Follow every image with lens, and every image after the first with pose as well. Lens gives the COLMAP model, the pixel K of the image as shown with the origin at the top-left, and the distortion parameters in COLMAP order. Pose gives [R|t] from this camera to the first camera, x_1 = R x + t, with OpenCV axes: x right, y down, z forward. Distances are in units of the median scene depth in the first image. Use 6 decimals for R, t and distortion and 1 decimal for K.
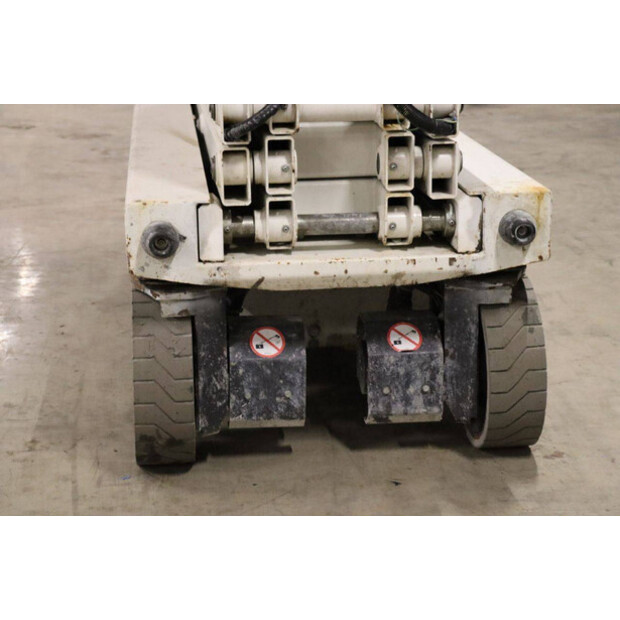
lens RADIAL K [[1393.2, 0, 285.1], [0, 1393.2, 309.7], [0, 0, 1]] dist [0.322906, 0.021948]
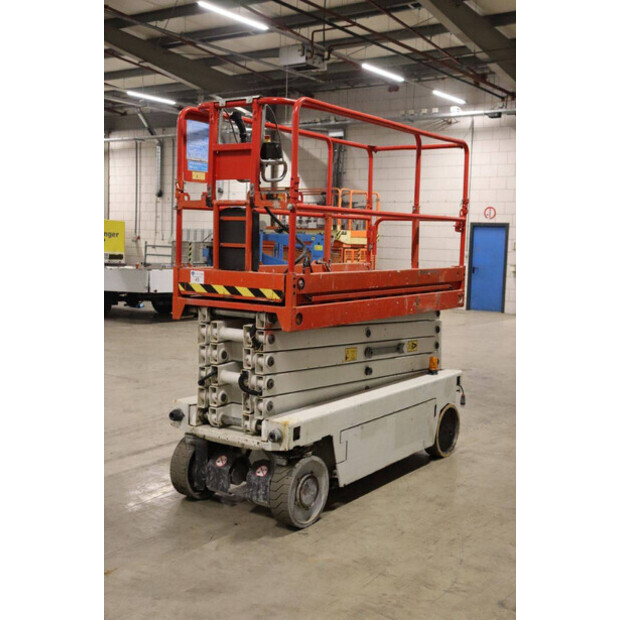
lens RADIAL K [[793.6, 0, 310.0], [0, 793.6, 310.0], [0, 0, 1]] dist [-0.003348, 0.001003]
pose [[0.755915, 0.096745, -0.647482, 1.093839], [-0.209276, 0.972836, -0.098965, -0.145880], [0.620319, 0.210311, 0.755628, -0.114770]]
